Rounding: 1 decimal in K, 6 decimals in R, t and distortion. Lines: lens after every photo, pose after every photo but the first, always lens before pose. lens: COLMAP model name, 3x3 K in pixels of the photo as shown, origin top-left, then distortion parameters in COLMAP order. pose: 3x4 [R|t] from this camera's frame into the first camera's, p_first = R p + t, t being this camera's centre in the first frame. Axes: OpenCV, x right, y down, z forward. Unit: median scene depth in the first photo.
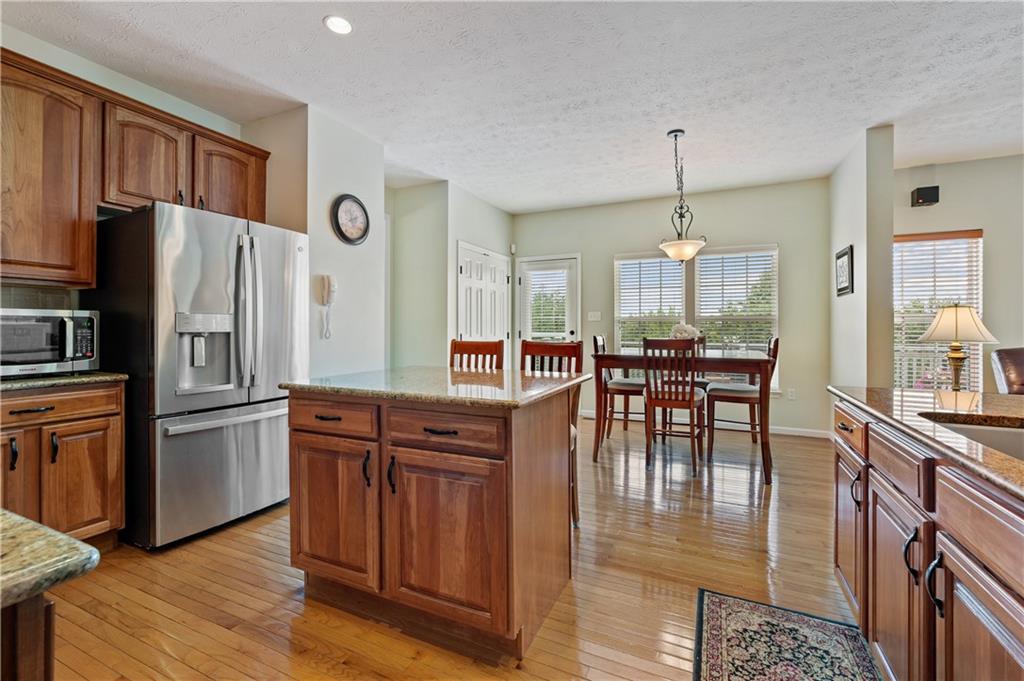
lens RADIAL K [[440.5, 0, 514.1], [0, 440.5, 333.3], [0, 0, 1]] dist [-0.001498, -0.000007]
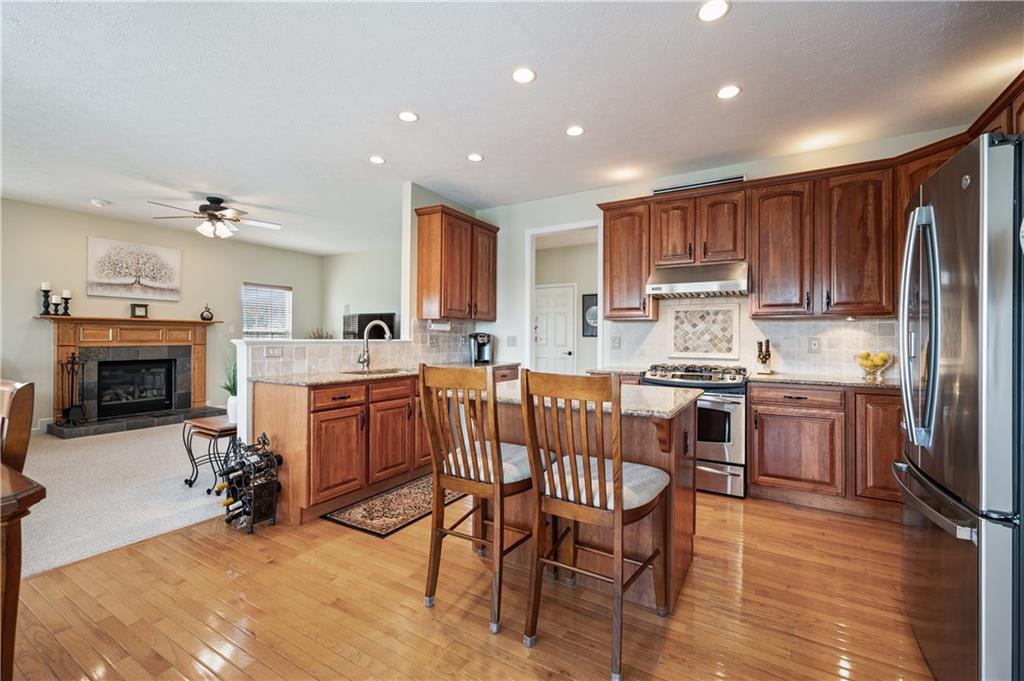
lens RADIAL K [[440.5, 0, 513.5], [0, 440.5, 337.9], [0, 0, 1]] dist [-0.001498, -0.000007]
pose [[-0.993667, -0.000486, 0.112365, -0.088356], [0.000646, 0.999949, 0.010039, -0.022014], [-0.112364, 0.010048, -0.993616, 1.780563]]
